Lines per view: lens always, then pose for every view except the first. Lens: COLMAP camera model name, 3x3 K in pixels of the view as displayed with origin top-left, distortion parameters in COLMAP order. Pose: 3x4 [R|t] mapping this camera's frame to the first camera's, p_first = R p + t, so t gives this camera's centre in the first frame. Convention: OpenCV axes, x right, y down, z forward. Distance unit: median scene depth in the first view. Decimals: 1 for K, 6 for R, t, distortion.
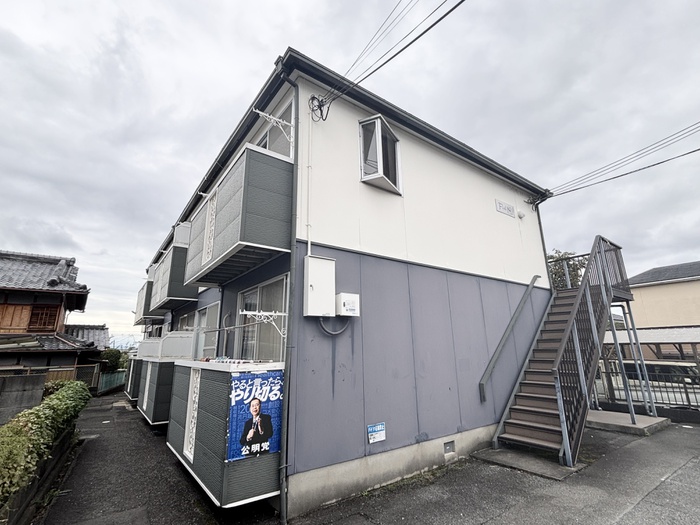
lens RADIAL K [[335.6, 0, 348.9], [0, 335.6, 257.6], [0, 0, 1]] dist [0.011696, 0.000760]
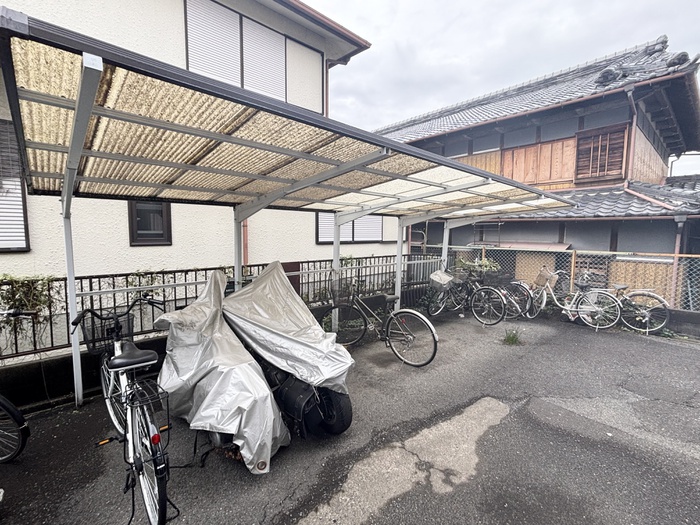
lens RADIAL K [[335.6, 0, 347.7], [0, 335.6, 259.9], [0, 0, 1]] dist [0.011696, 0.000760]
pose [[0.075457, 0.096552, -0.992464, -0.636428], [0.249708, 0.961758, 0.112550, 0.267497], [0.965377, -0.256319, 0.048462, 0.878636]]
